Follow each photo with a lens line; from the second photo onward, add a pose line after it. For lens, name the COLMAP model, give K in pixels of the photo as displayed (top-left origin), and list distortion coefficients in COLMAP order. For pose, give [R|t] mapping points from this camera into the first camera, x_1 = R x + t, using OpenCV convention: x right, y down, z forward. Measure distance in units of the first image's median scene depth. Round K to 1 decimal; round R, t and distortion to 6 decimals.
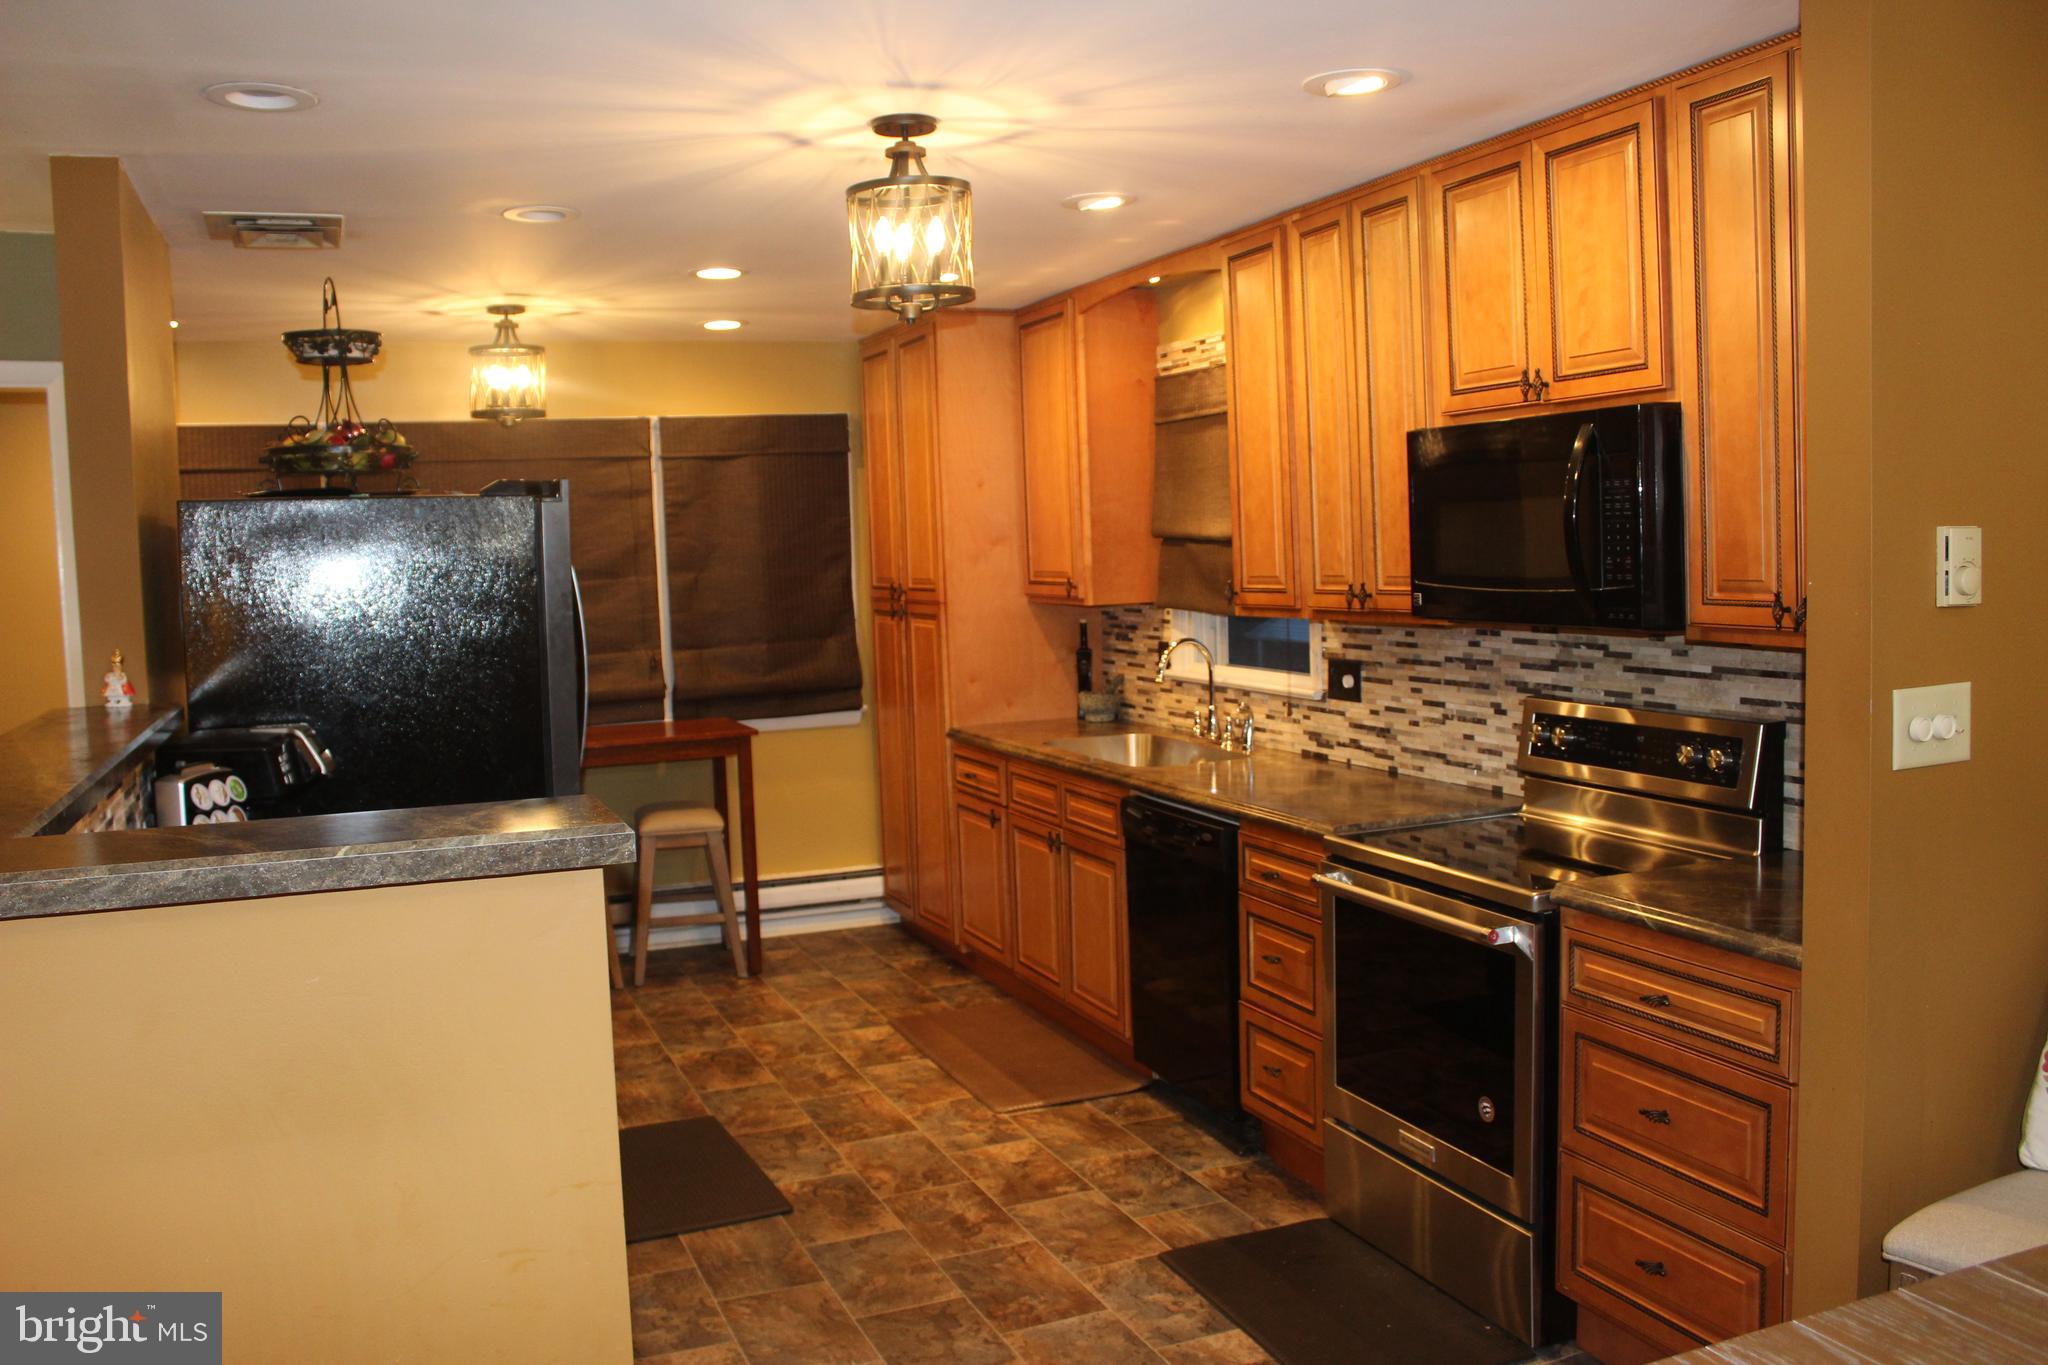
lens RADIAL K [[1696.7, 0, 1015.6], [0, 1696.7, 684.8], [0, 0, 1]] dist [-0.160390, 0.130412]
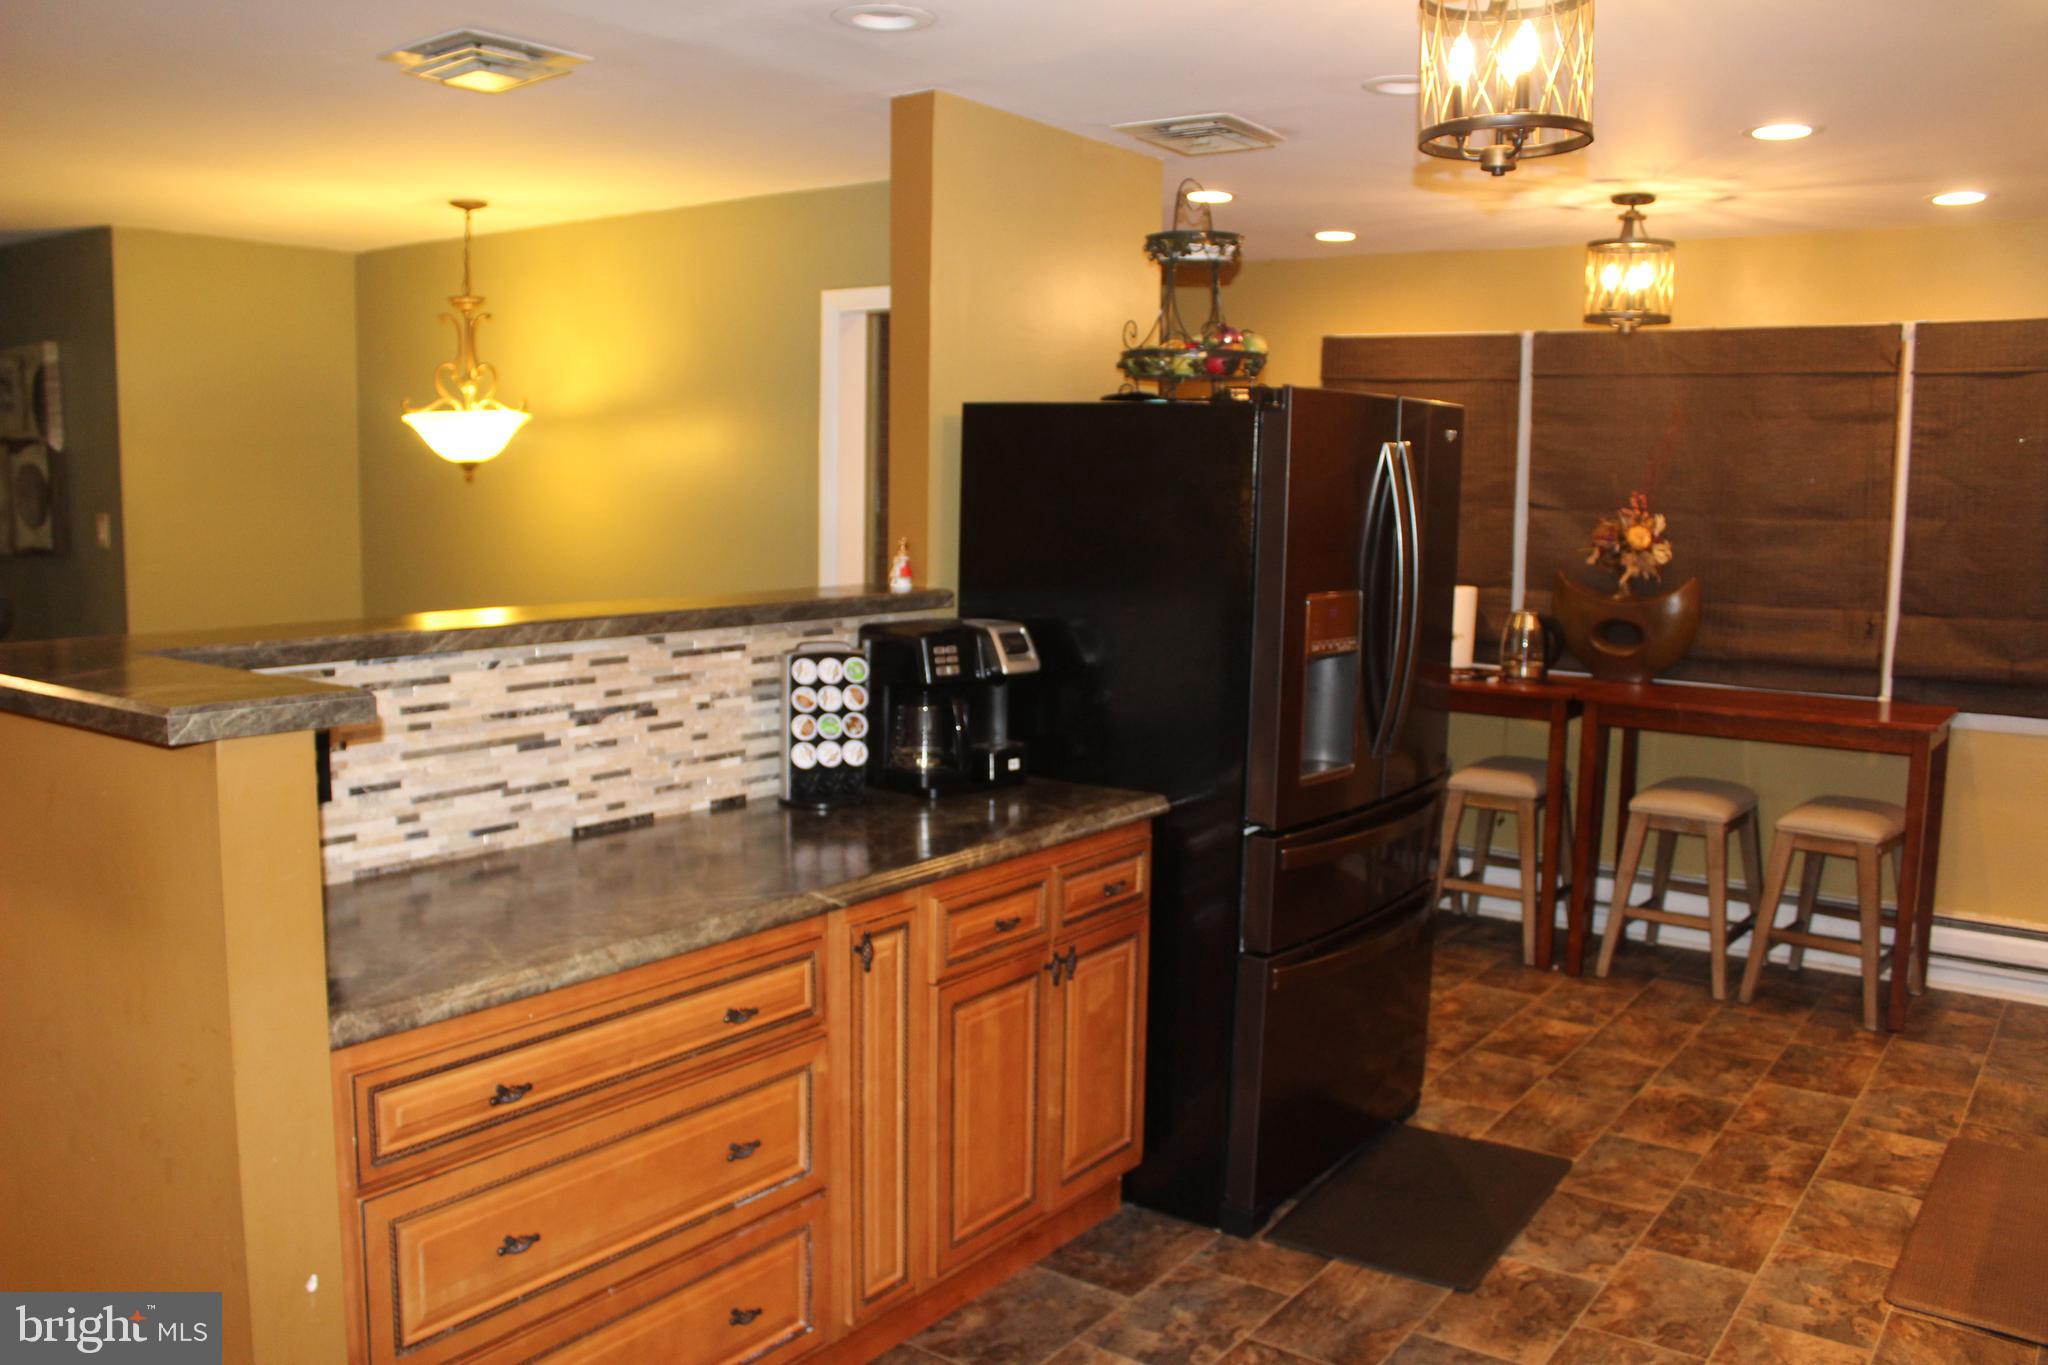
lens RADIAL K [[1696.7, 0, 998.1], [0, 1696.7, 695.8], [0, 0, 1]] dist [-0.160390, 0.130412]
pose [[0.526496, 0.149676, -0.836898, 0.348301], [-0.103041, 0.988358, 0.111941, -0.038103], [0.843910, 0.027298, 0.535790, 0.330855]]
